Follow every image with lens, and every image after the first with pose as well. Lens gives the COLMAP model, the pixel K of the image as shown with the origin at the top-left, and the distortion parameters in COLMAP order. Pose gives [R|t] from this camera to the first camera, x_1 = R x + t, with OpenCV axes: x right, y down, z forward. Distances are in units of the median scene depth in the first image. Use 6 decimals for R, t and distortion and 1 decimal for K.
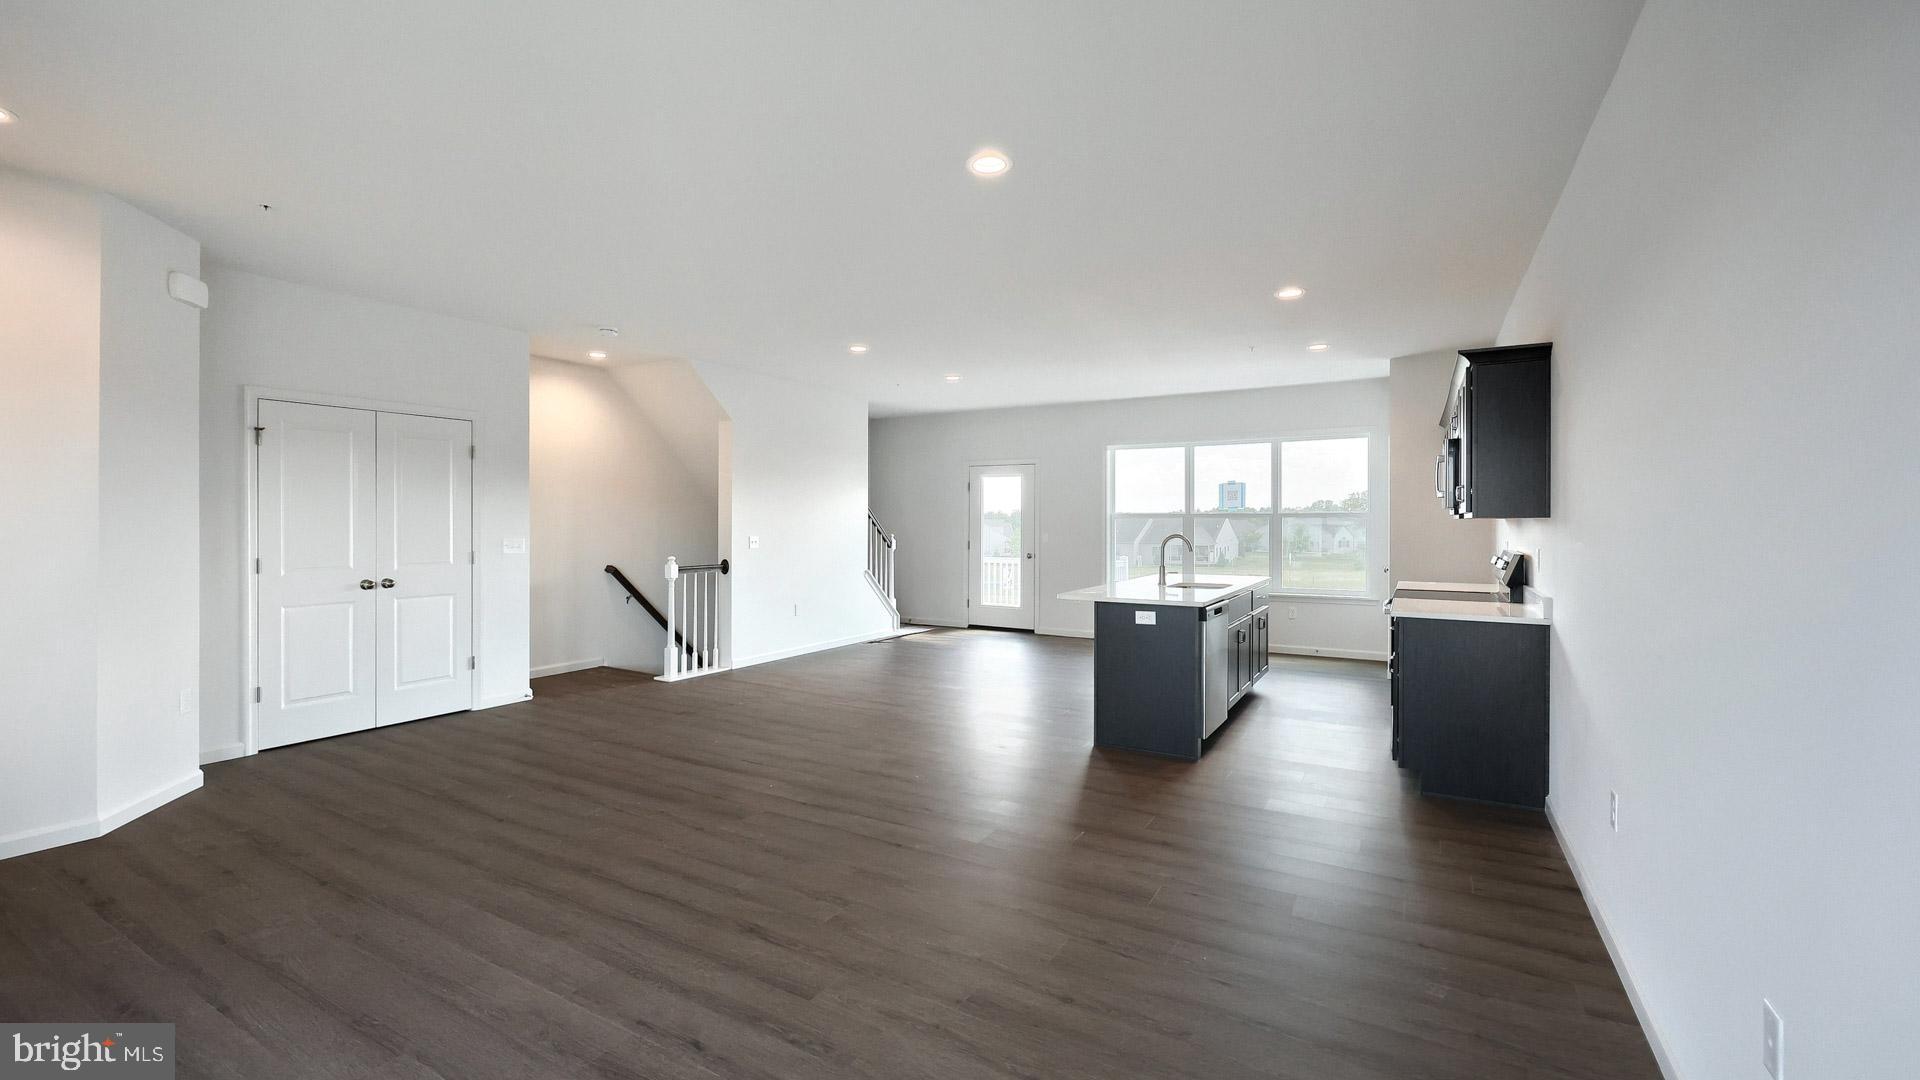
lens RADIAL K [[800.7, 0, 909.3], [0, 800.7, 507.4], [0, 0, 1]] dist [0.002487, -0.000394]
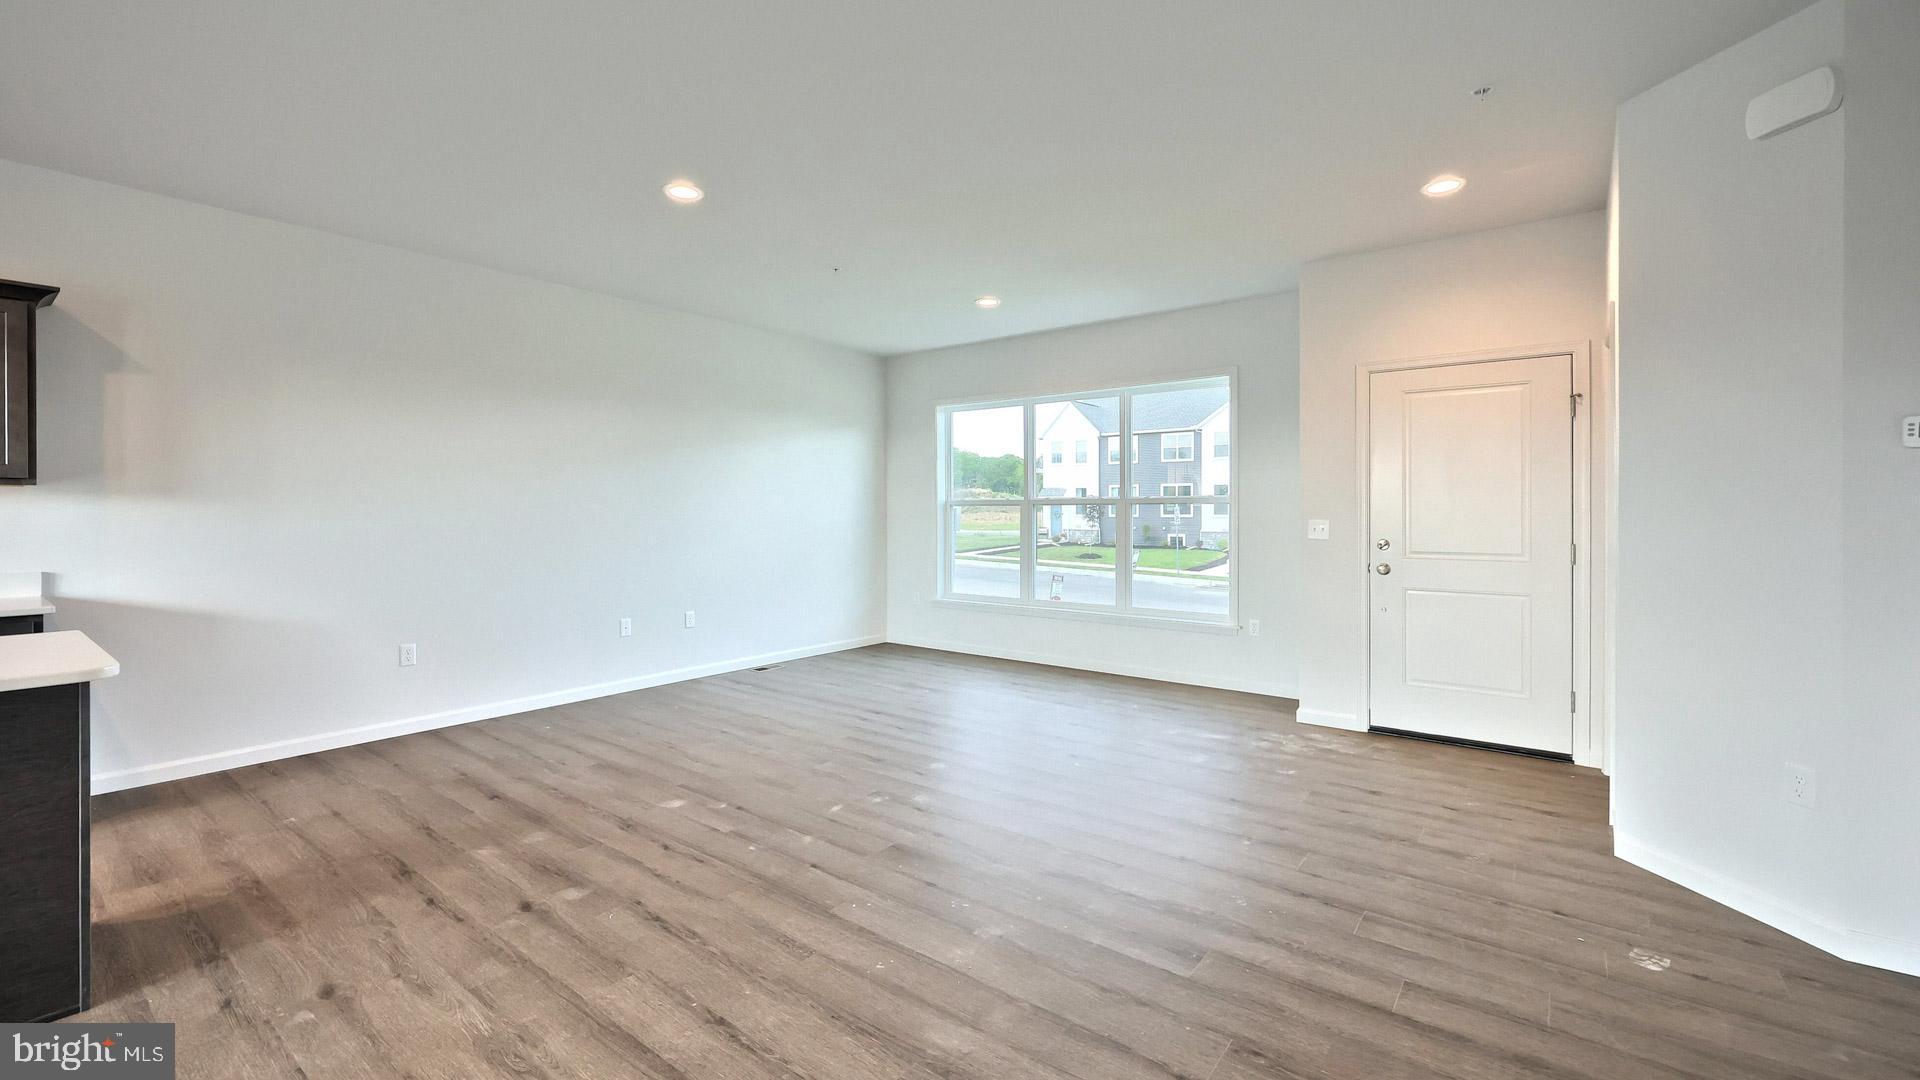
lens RADIAL K [[800.7, 0, 957.4], [0, 800.7, 519.5], [0, 0, 1]] dist [0.002487, -0.000394]
pose [[-0.995973, -0.002087, 0.089630, -0.168672], [-0.002146, 0.999998, -0.000560, 0.022582], [-0.089629, -0.000750, -0.995975, 0.876583]]
